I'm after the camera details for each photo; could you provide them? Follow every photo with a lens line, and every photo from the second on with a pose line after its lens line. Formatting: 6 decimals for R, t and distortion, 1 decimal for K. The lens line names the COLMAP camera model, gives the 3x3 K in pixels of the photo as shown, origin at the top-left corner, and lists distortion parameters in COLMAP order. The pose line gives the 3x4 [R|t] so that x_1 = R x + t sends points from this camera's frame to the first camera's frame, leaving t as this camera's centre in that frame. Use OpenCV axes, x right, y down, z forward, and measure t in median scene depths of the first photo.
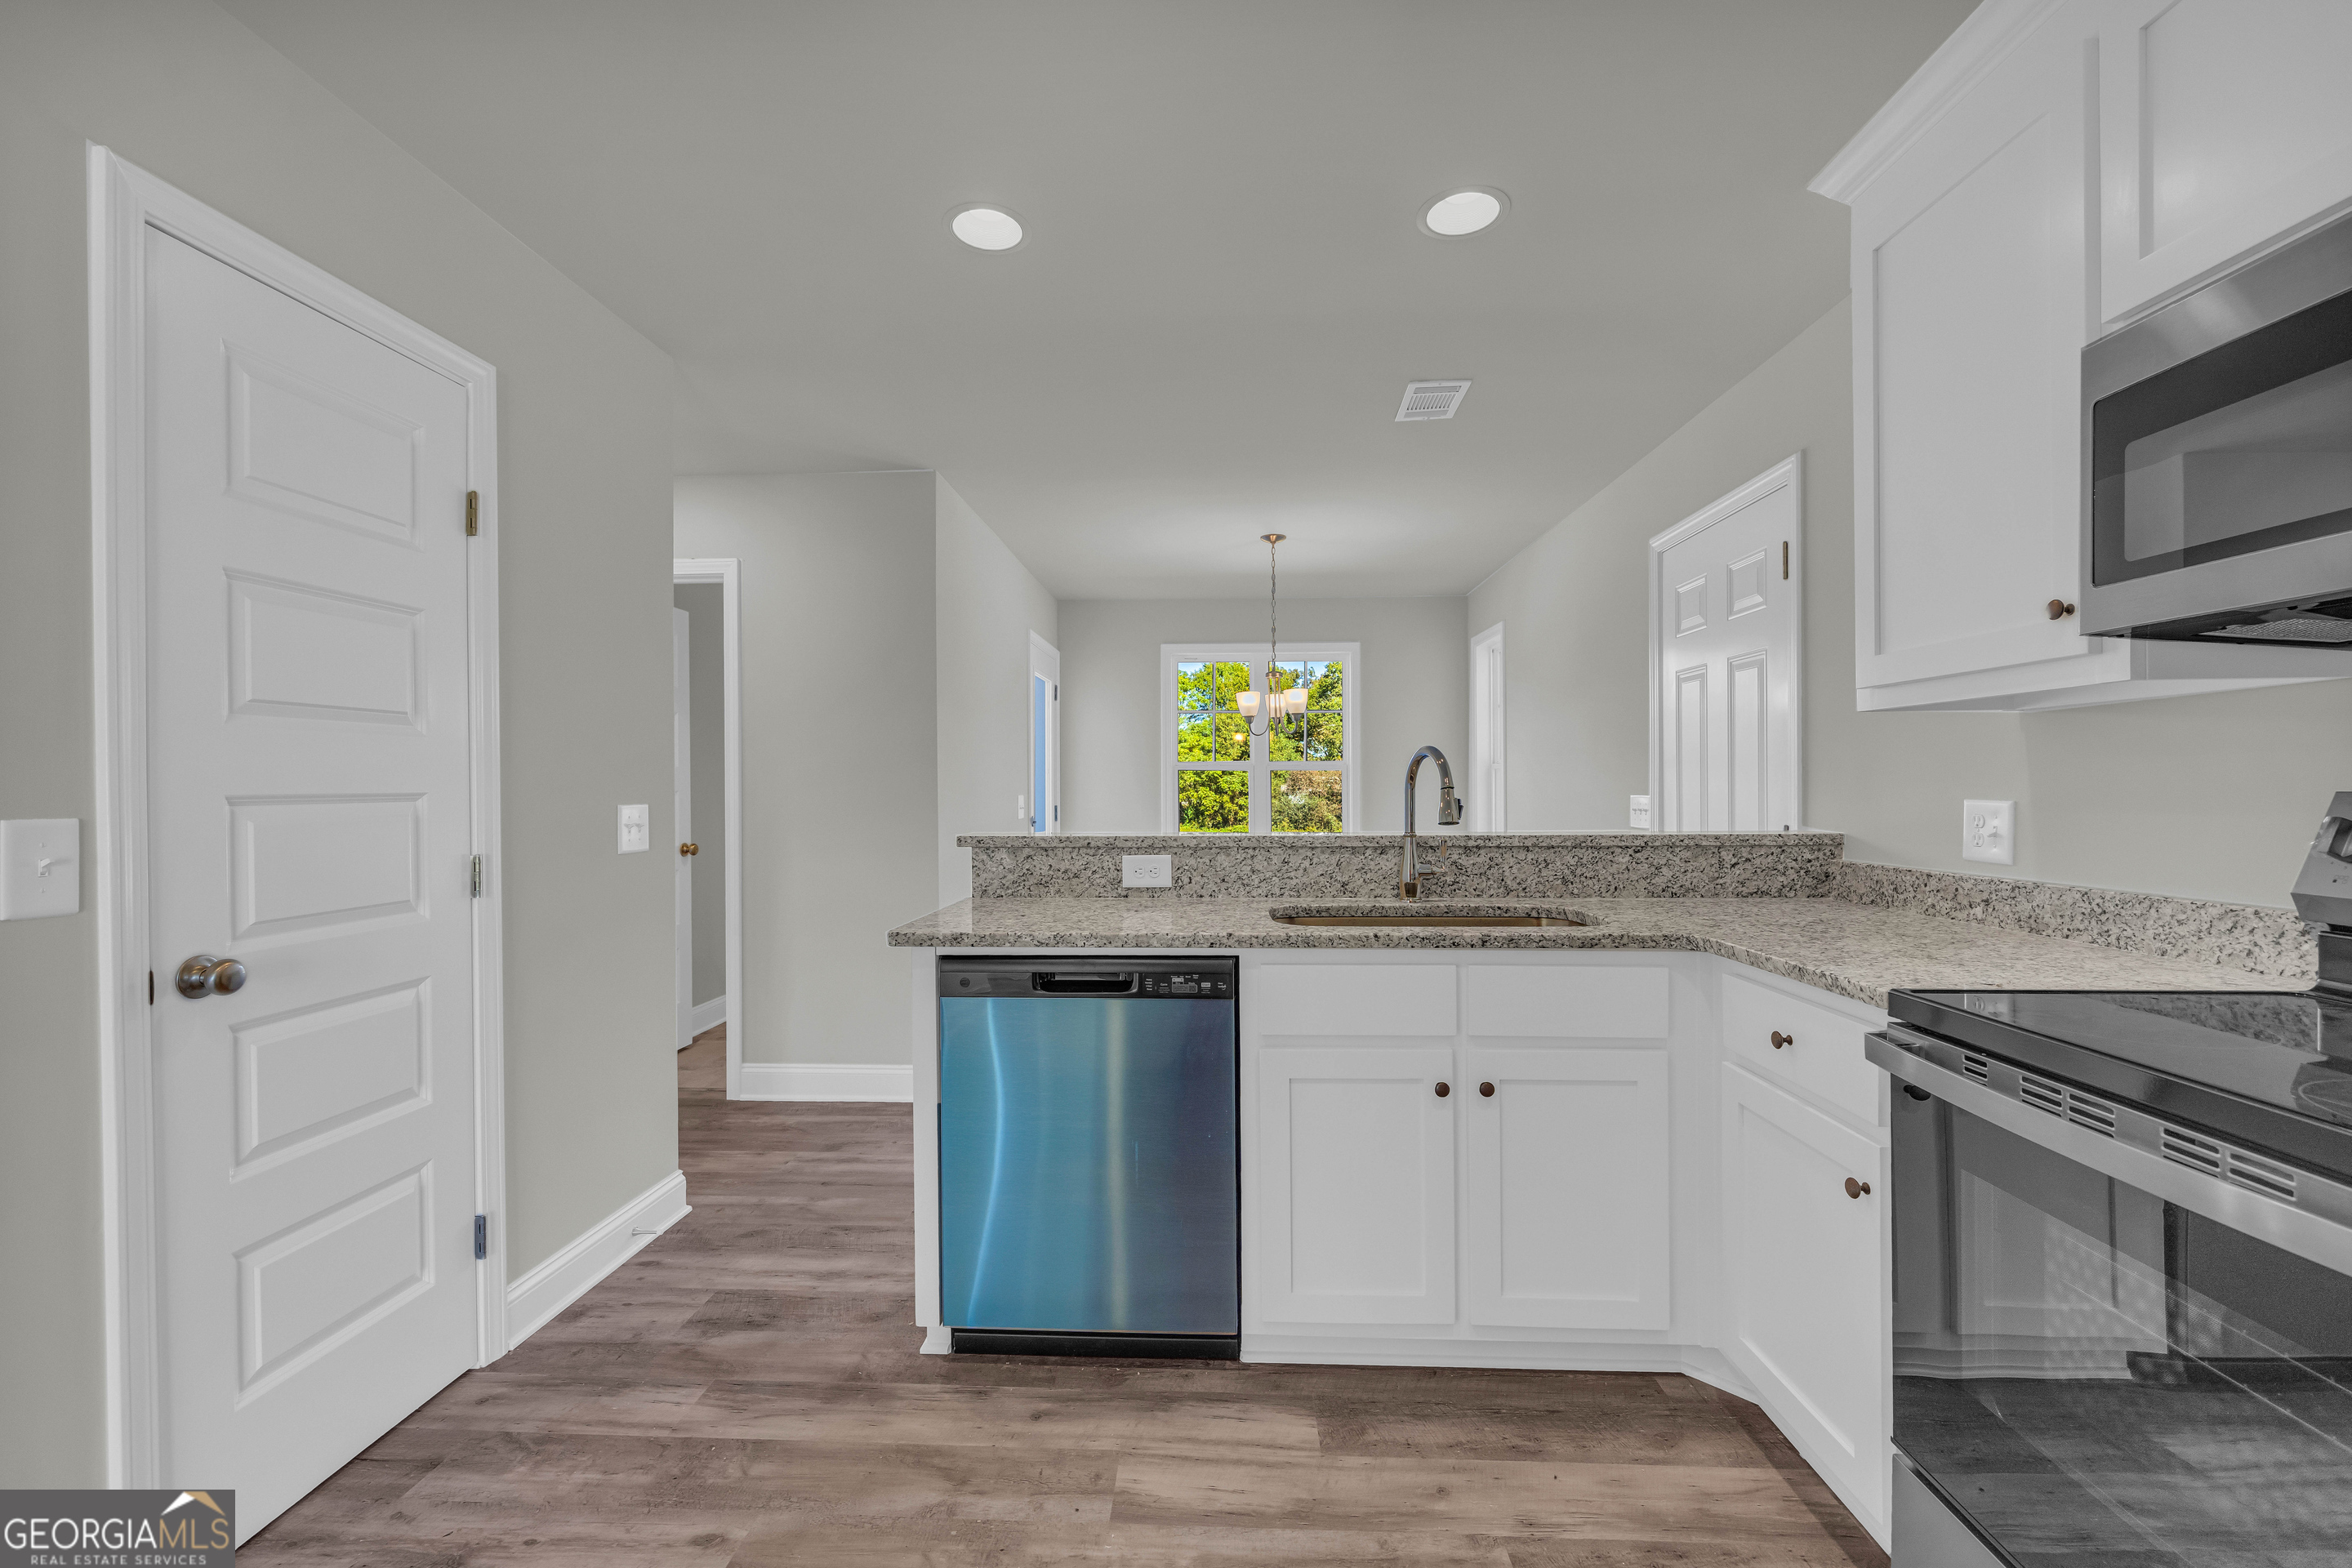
lens RADIAL K [[978.3, 0, 1171.8], [0, 978.3, 789.9], [0, 0, 1]] dist [-0.003370, 0.000119]
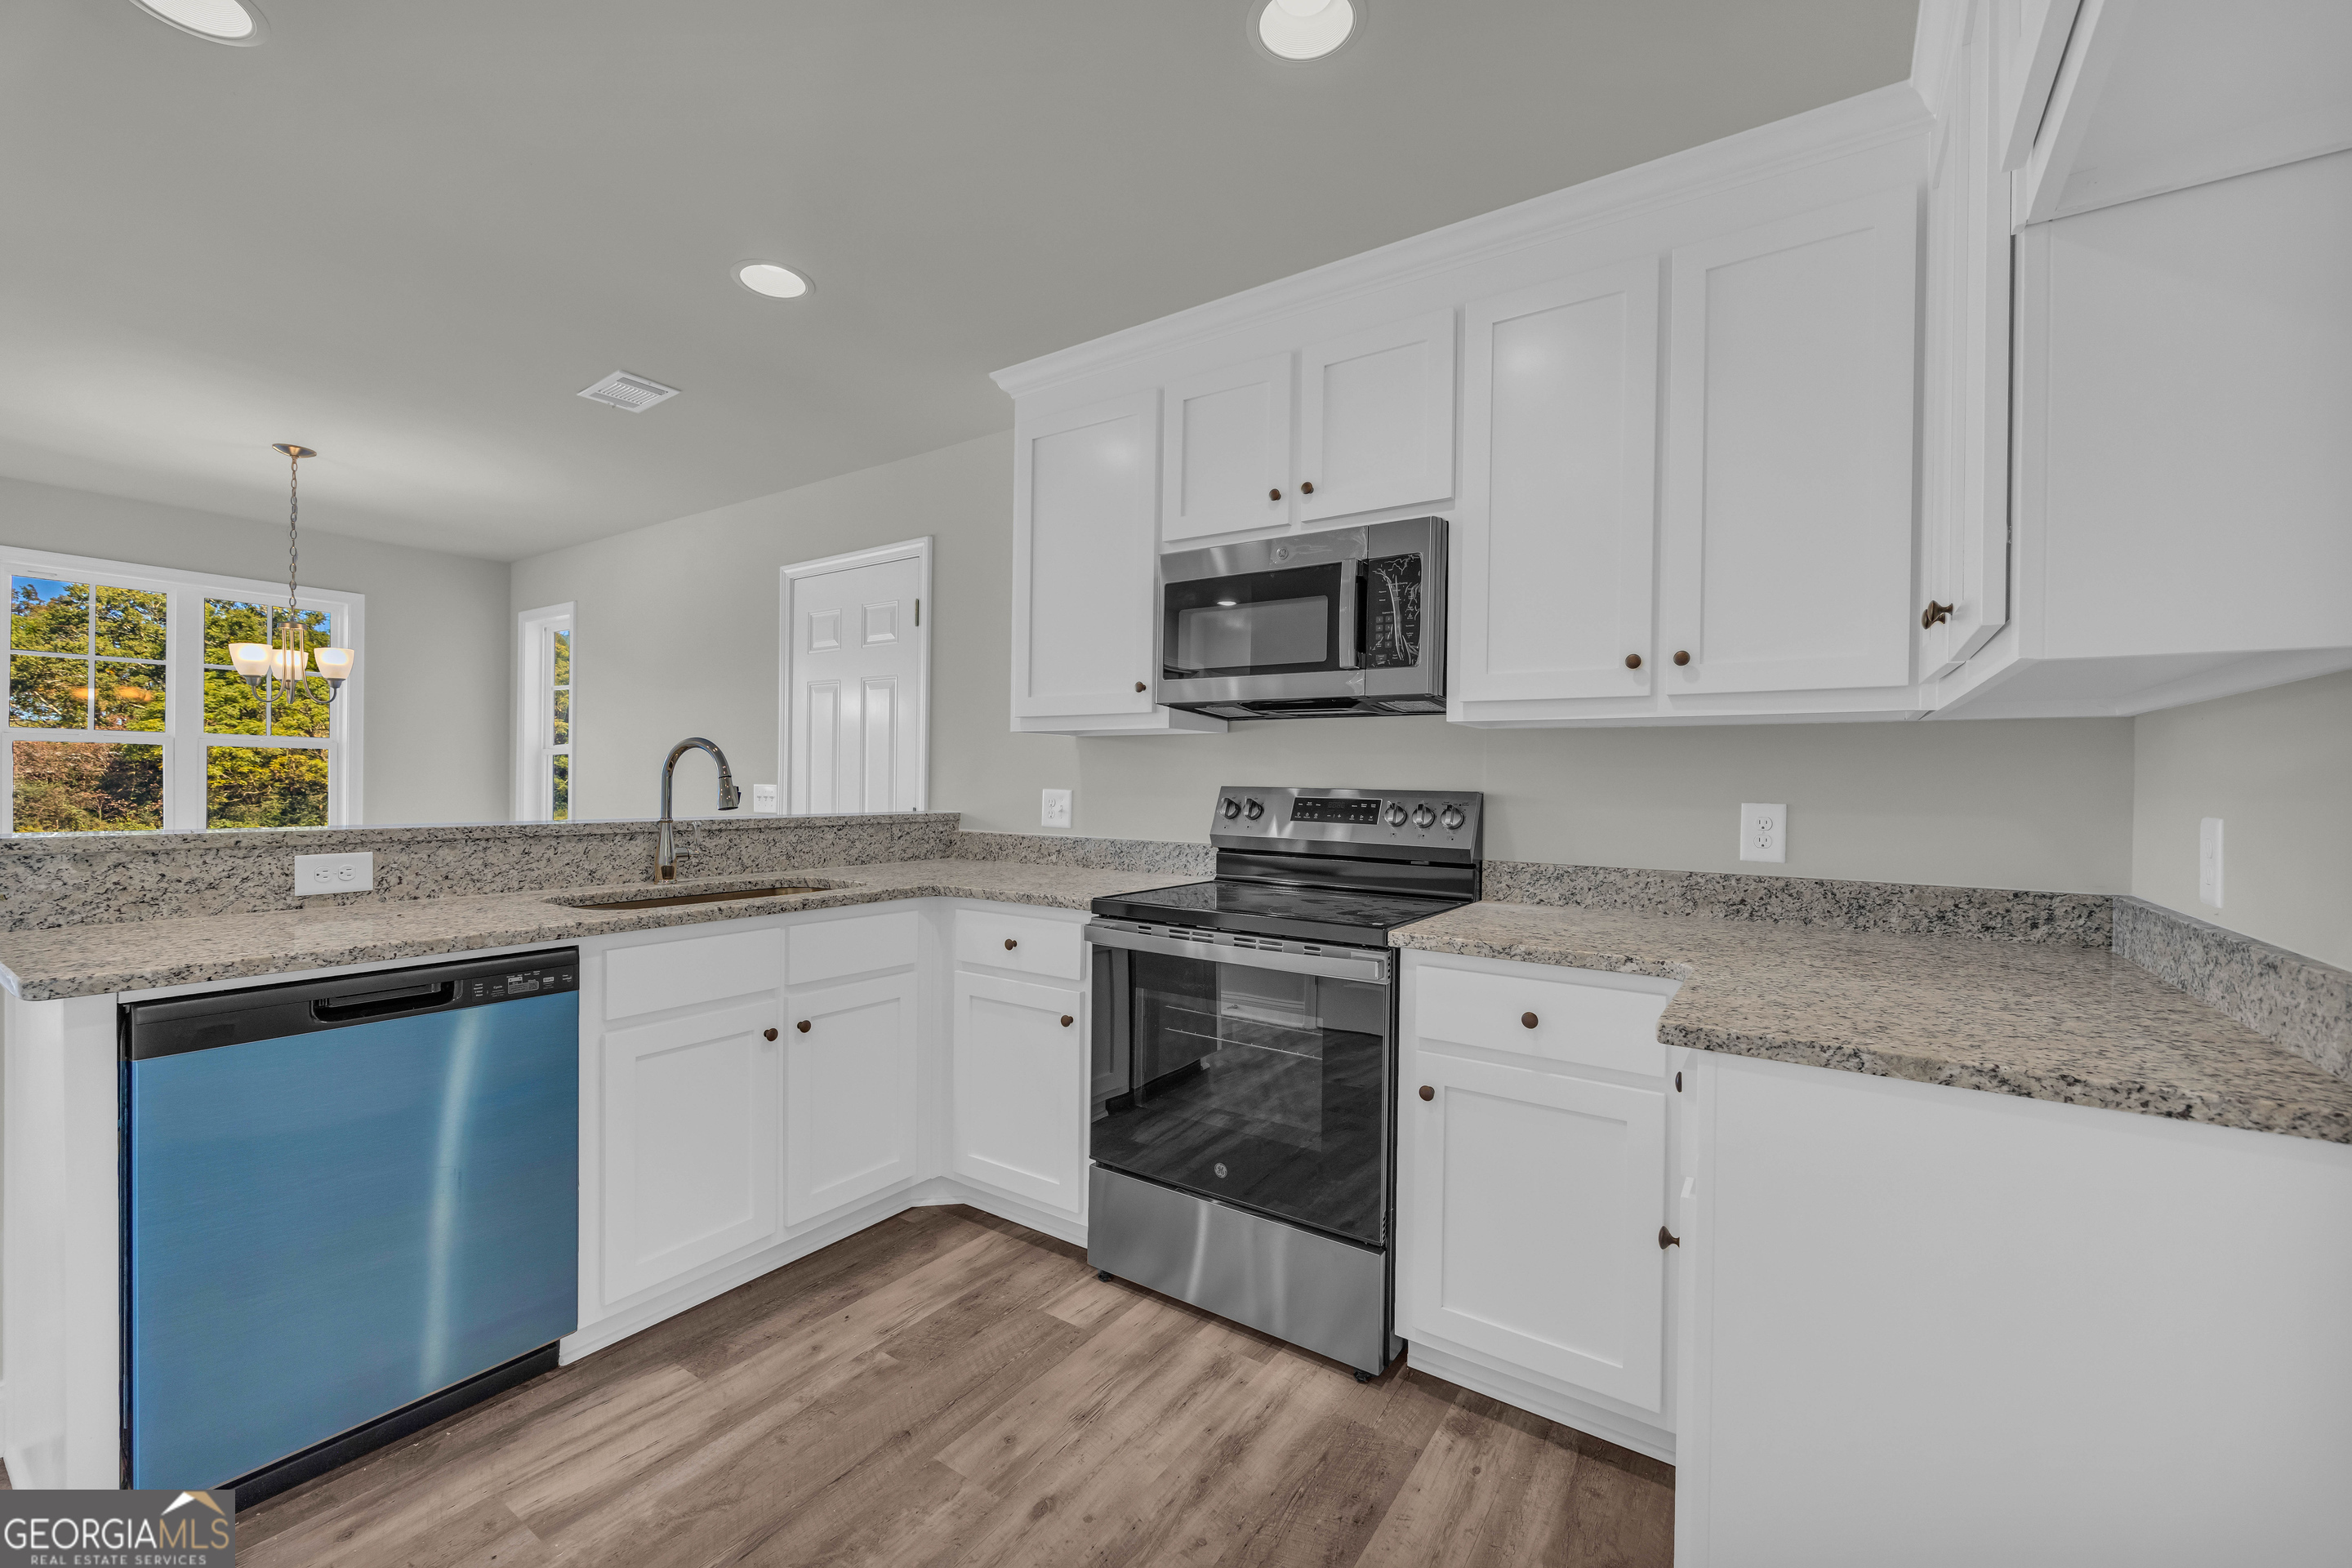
lens RADIAL K [[960.4, 0, 1179.1], [0, 960.4, 789.2], [0, 0, 1]] dist [-0.001841, -0.000088]
pose [[0.514764, 0.004559, 0.857320, -0.449564], [-0.013880, 0.999899, 0.003016, 0.001993], [-0.857219, -0.013452, 0.514775, -0.006434]]
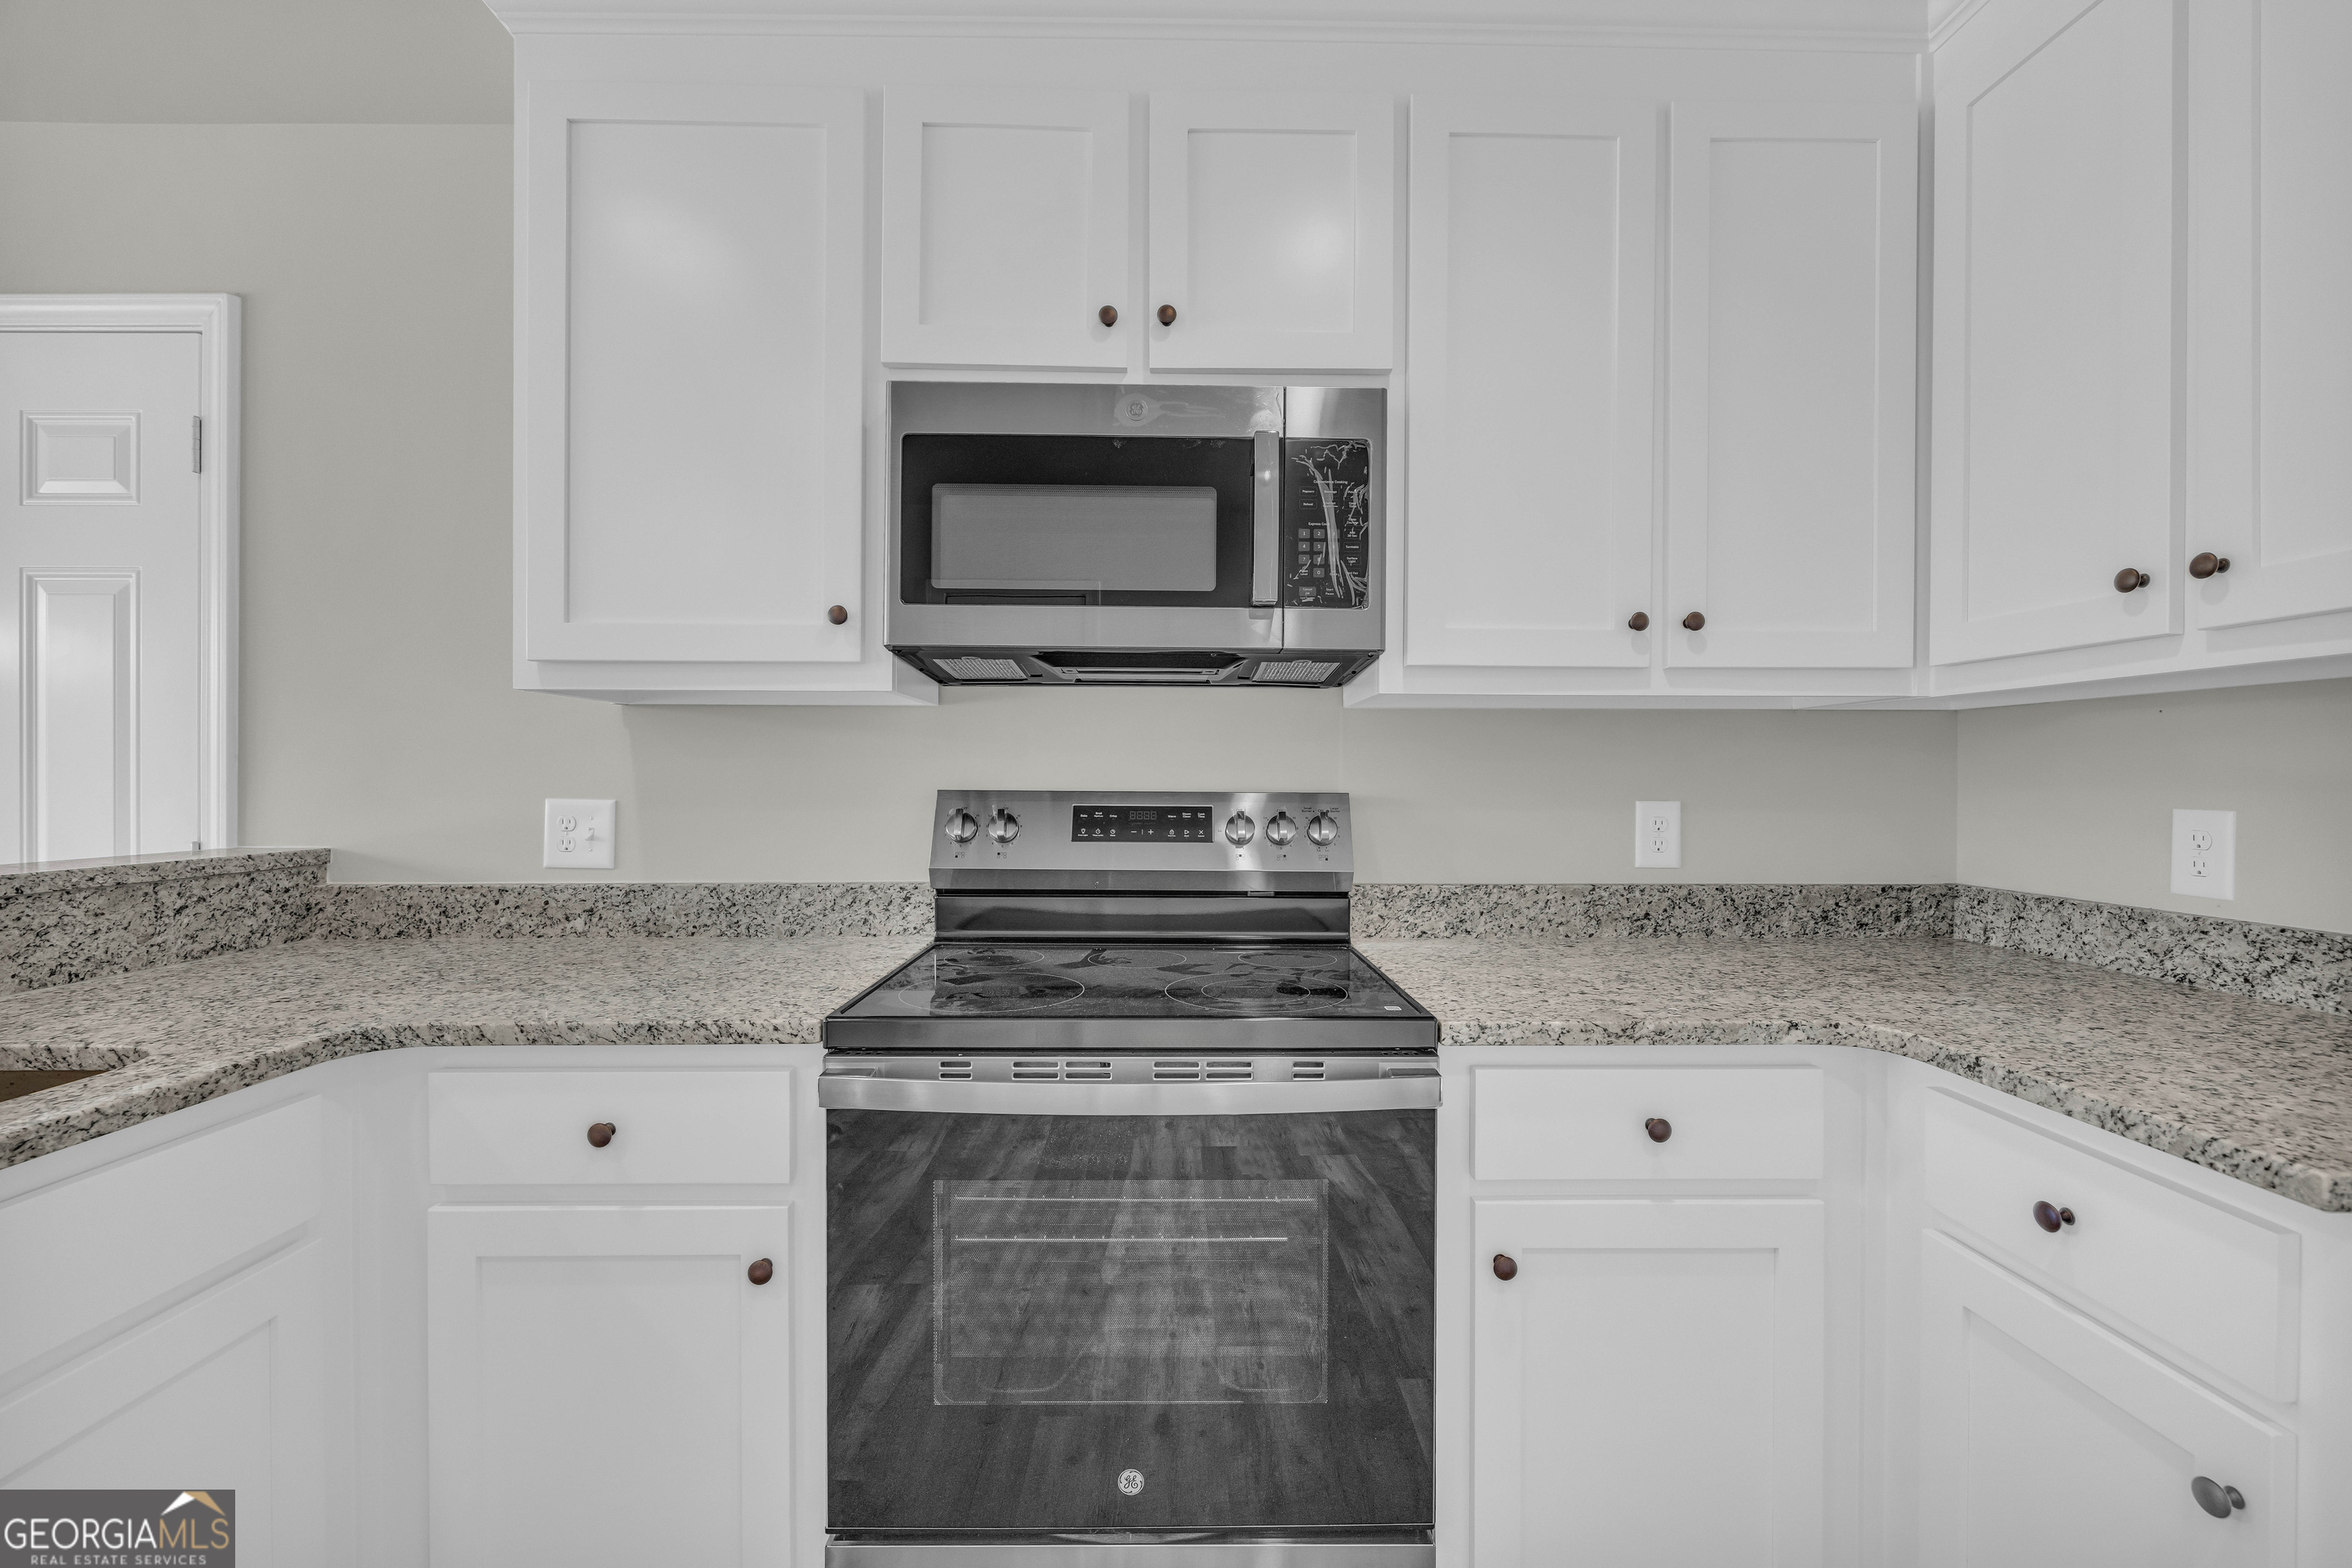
lens RADIAL K [[960.4, 0, 1179.1], [0, 960.4, 789.2], [0, 0, 1]] dist [-0.001841, -0.000088]
pose [[-0.071157, -0.002229, 0.997463, -0.099498], [0.000055, 0.999997, 0.002238, -0.001787], [-0.997465, 0.000215, -0.071157, 0.514555]]
